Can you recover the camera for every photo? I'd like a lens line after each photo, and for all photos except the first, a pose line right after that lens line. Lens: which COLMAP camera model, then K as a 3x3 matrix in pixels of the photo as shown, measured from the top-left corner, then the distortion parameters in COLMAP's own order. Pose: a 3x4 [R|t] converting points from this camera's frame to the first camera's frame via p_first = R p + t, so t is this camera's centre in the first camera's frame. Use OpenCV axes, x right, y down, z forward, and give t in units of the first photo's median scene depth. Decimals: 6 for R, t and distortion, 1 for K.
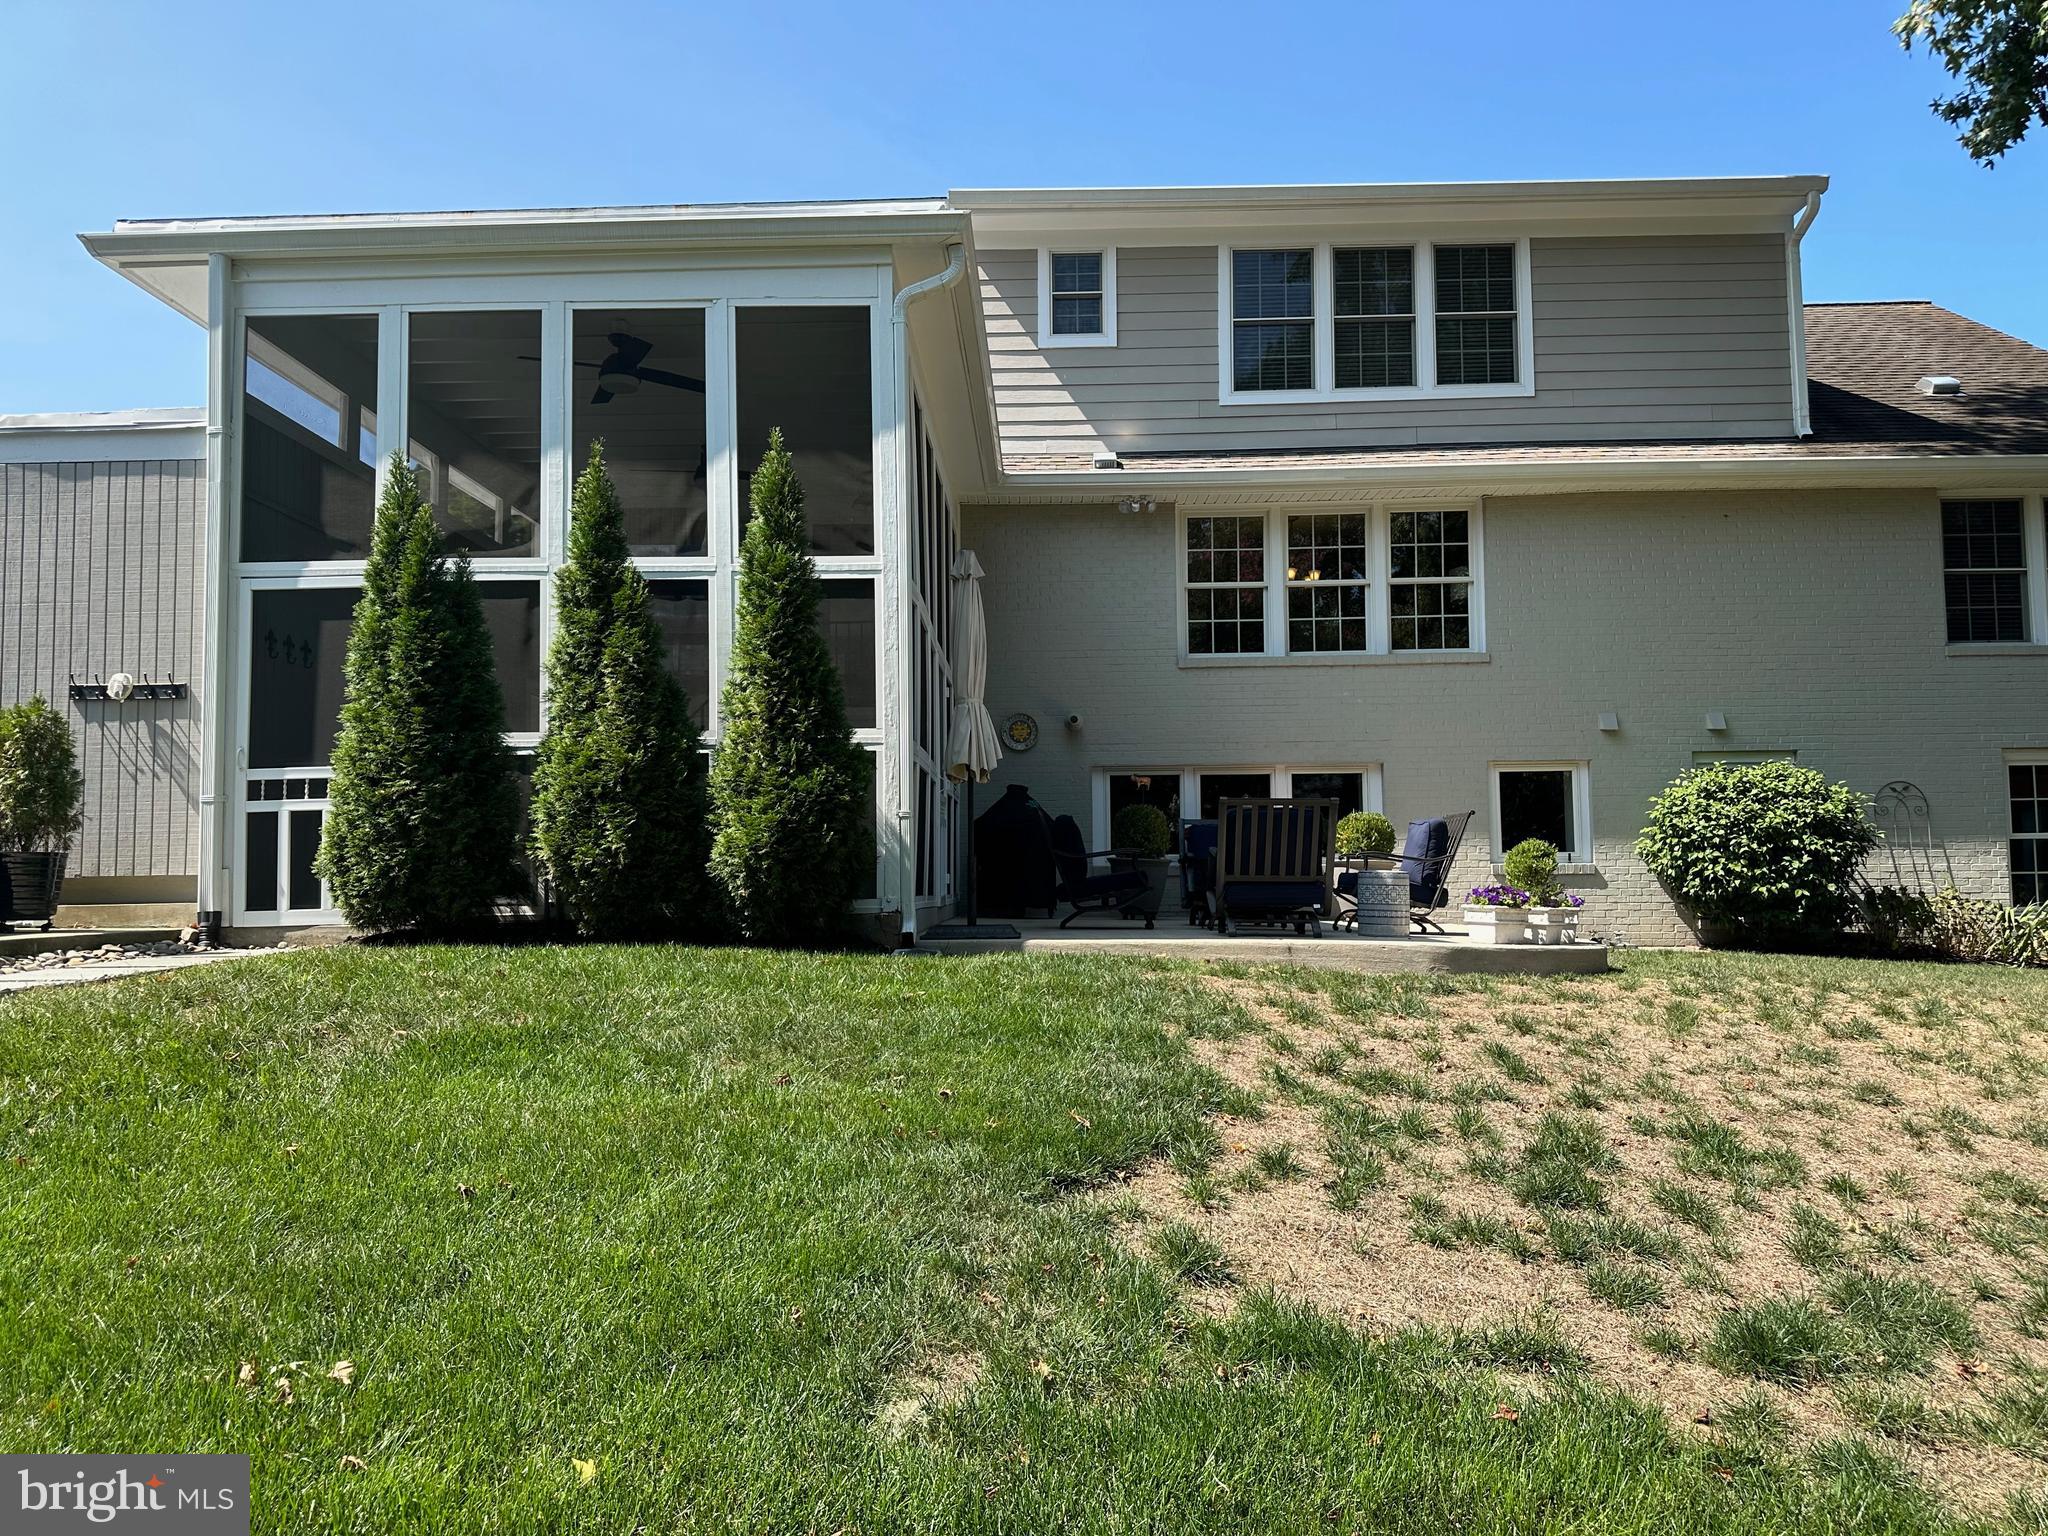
lens RADIAL K [[1423.2, 0, 1025.6], [0, 1423.2, 791.1], [0, 0, 1]] dist [0.089086, -0.112803]
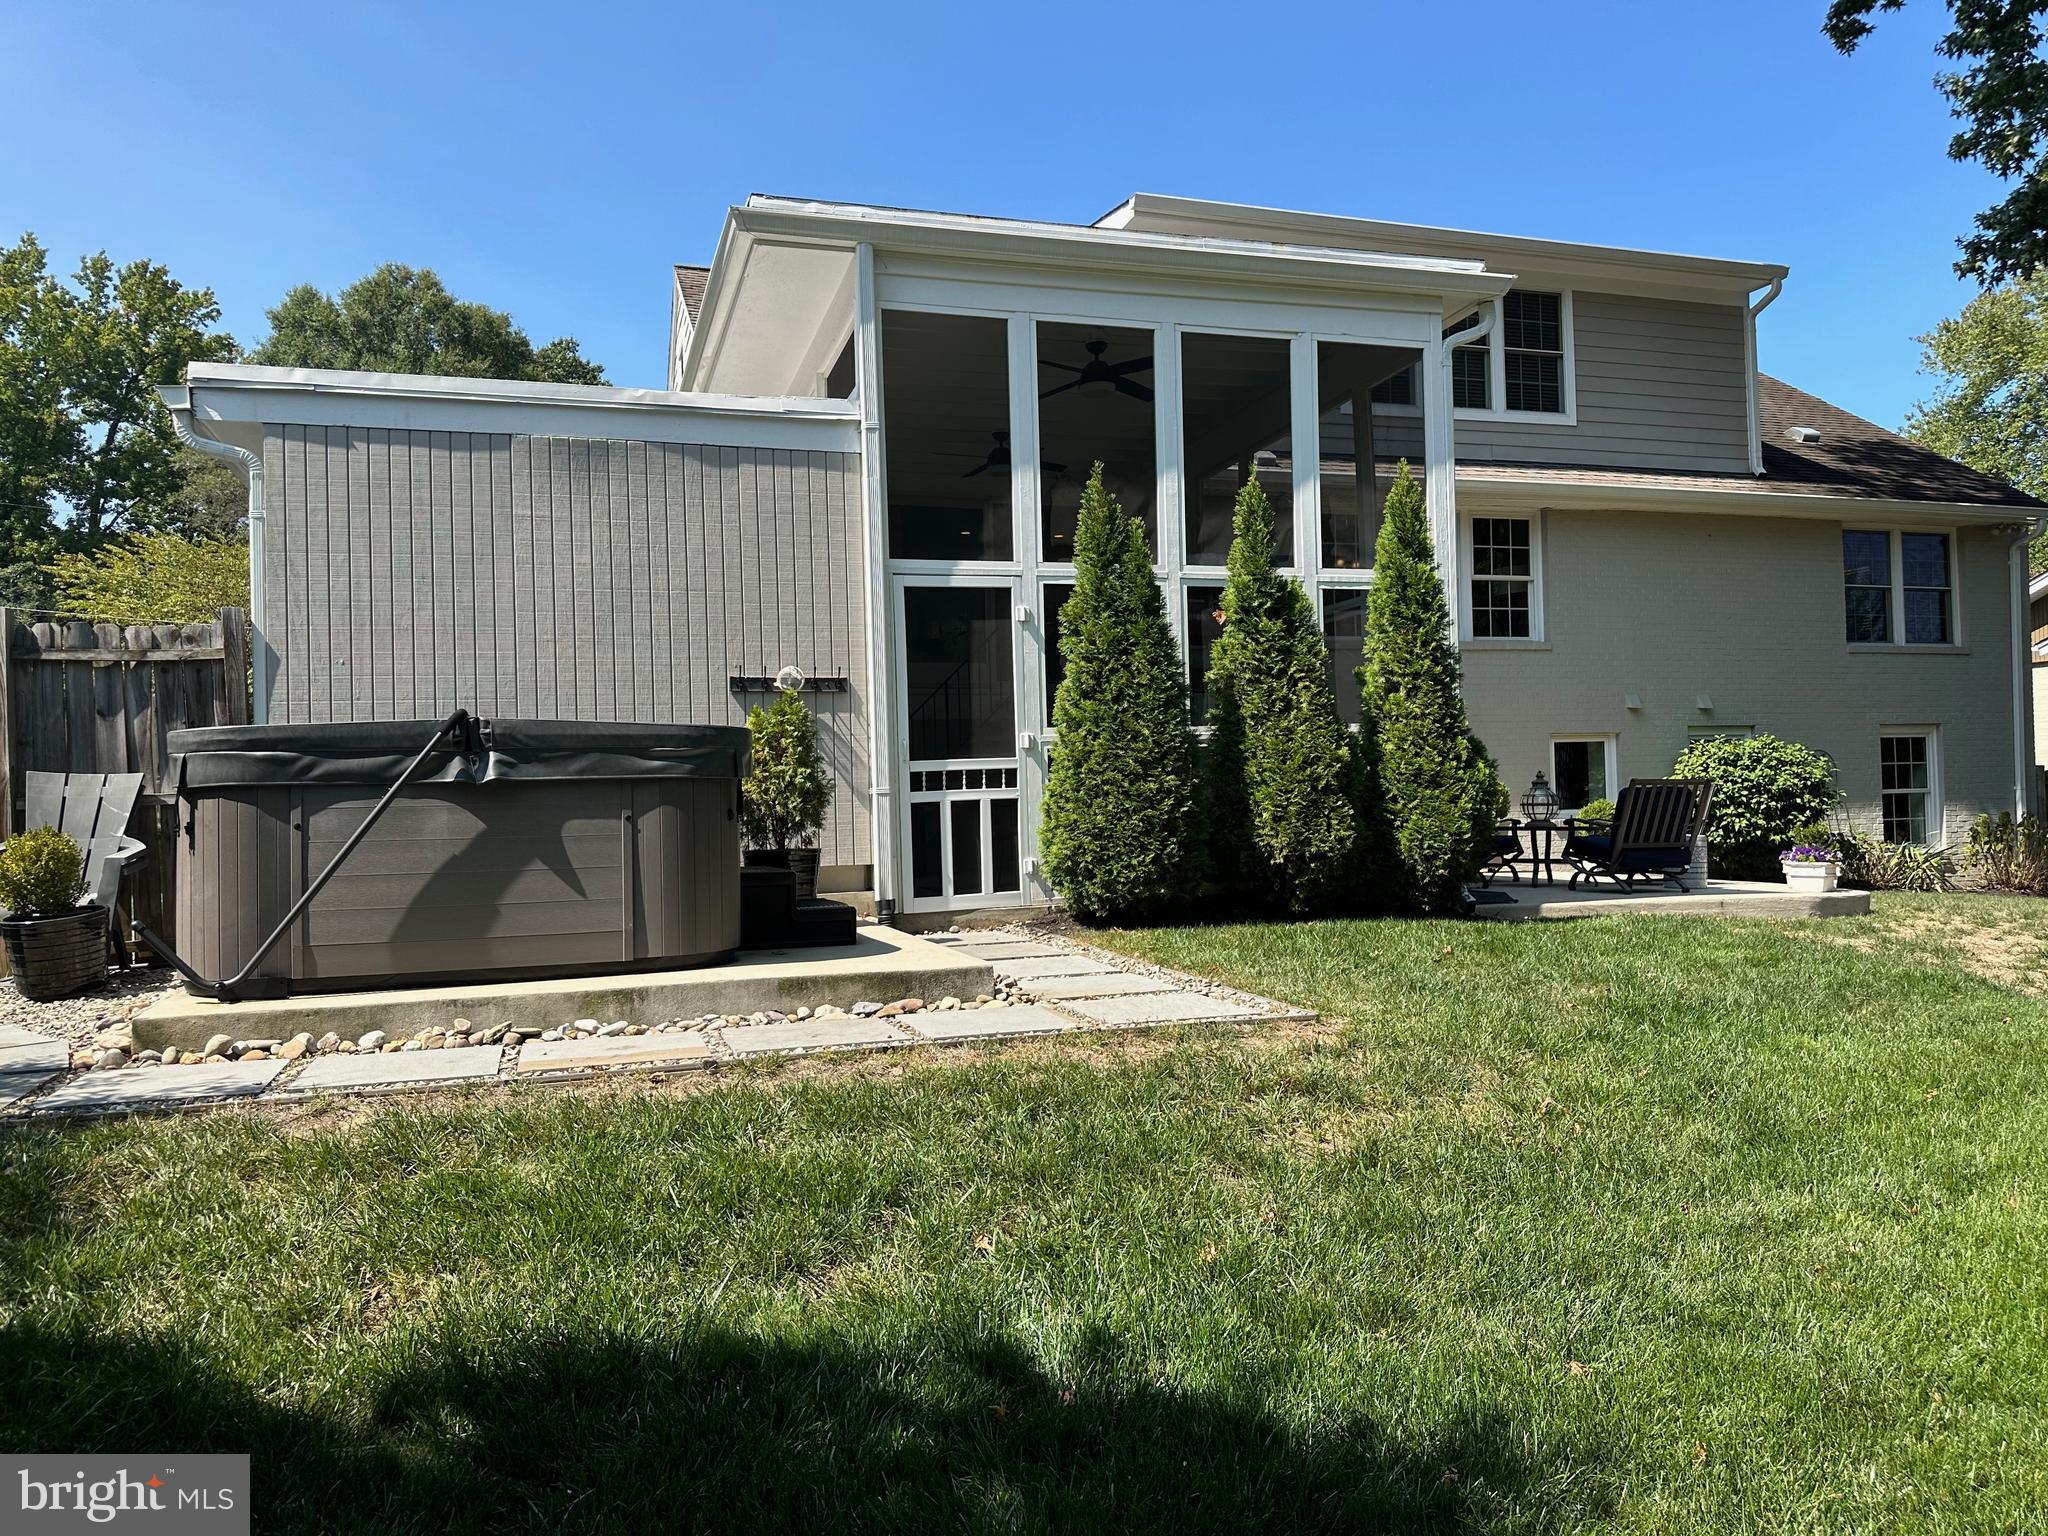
lens RADIAL K [[1423.2, 0, 1021.0], [0, 1423.2, 785.0], [0, 0, 1]] dist [0.089086, -0.112803]
pose [[0.947448, -0.008814, 0.319787, -0.473230], [-0.004021, 0.999213, 0.039455, -0.023294], [-0.319883, -0.038668, 0.946668, 0.008232]]
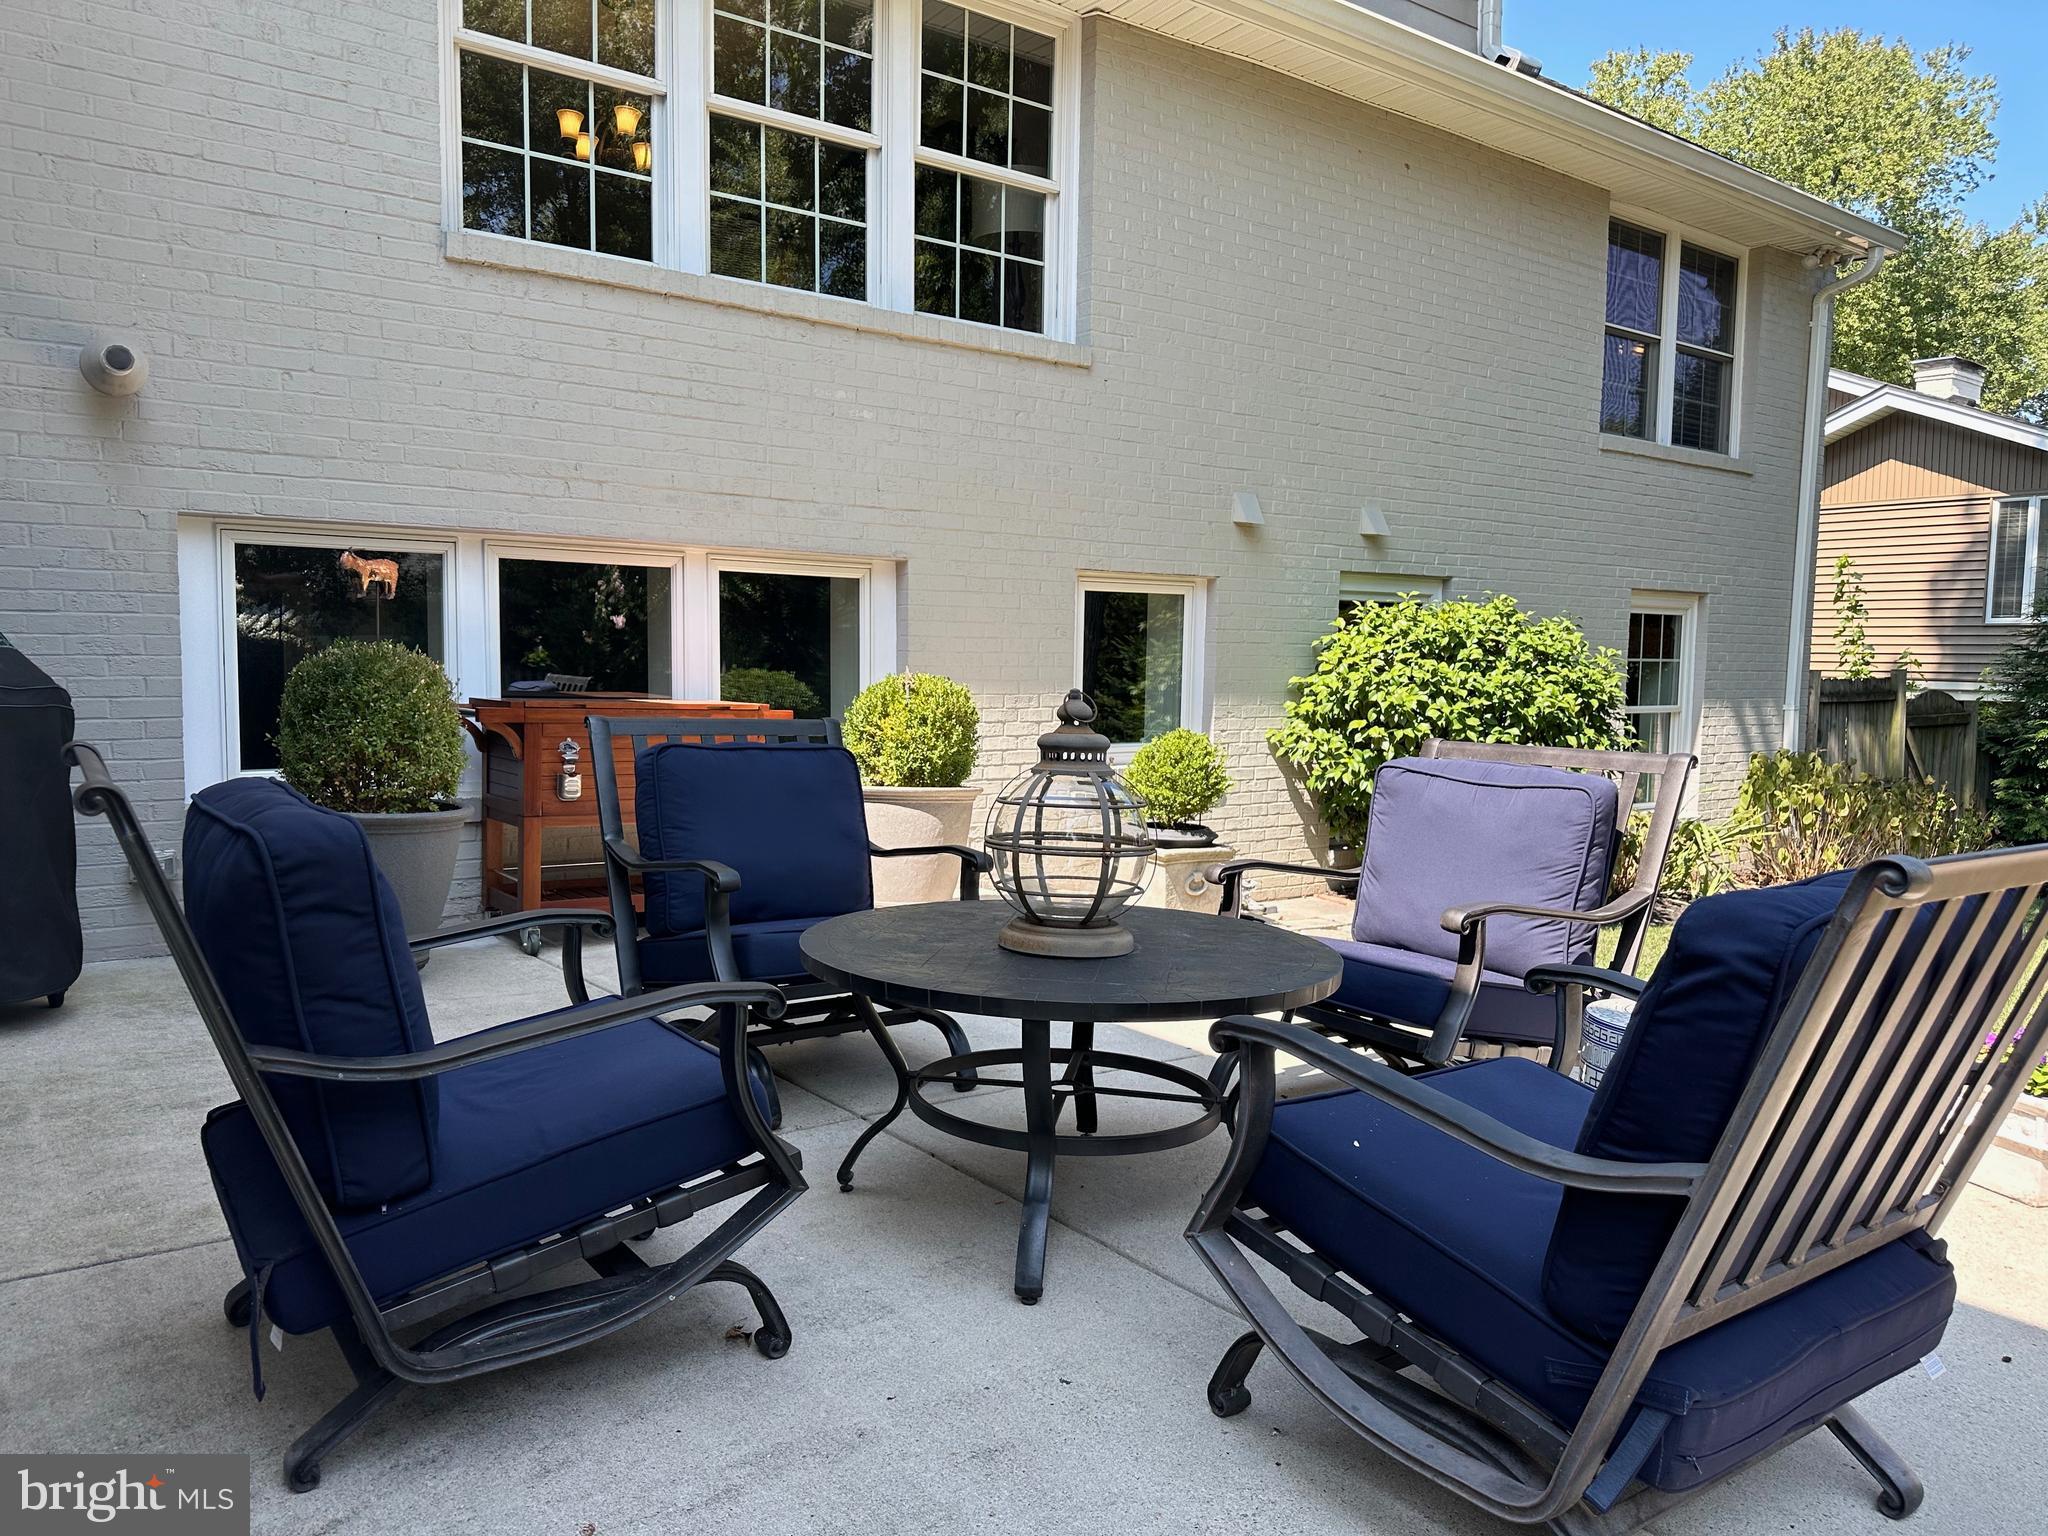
lens RADIAL K [[1423.2, 0, 1002.1], [0, 1423.2, 767.7], [0, 0, 1]] dist [0.089086, -0.112803]
pose [[0.798151, -0.027607, 0.601825, -0.005220], [-0.058186, 0.990747, 0.122615, -0.010722], [-0.599641, -0.132883, 0.789159, 0.604510]]
